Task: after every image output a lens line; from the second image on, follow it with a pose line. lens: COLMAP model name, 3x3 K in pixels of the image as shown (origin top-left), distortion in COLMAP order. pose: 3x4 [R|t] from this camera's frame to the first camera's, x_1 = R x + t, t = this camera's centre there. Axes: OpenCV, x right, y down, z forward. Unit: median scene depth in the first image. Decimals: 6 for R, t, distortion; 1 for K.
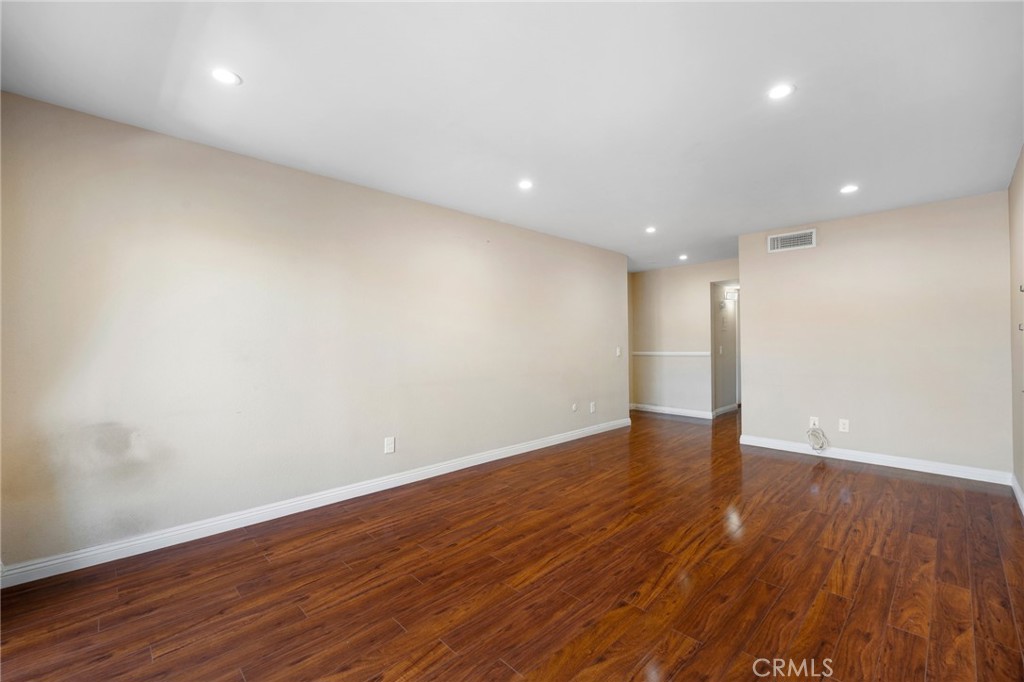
lens RADIAL K [[424.4, 0, 512.0], [0, 424.4, 341.0], [0, 0, 1]] dist [-0.001011, 0.000215]
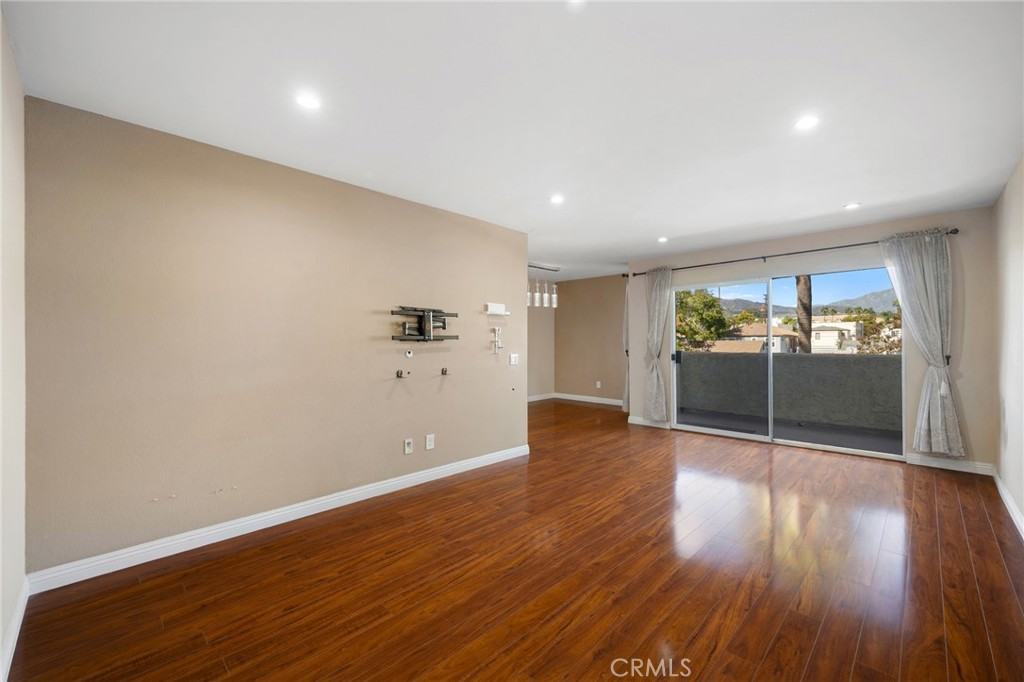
lens RADIAL K [[422.7, 0, 512.9], [0, 422.7, 341.5], [0, 0, 1]] dist [-0.008050, -0.000169]
pose [[-0.999494, 0.009919, -0.030236, 0.681886], [0.010006, 0.999946, -0.002722, -0.009295], [0.030207, -0.003023, -0.999539, 2.129667]]
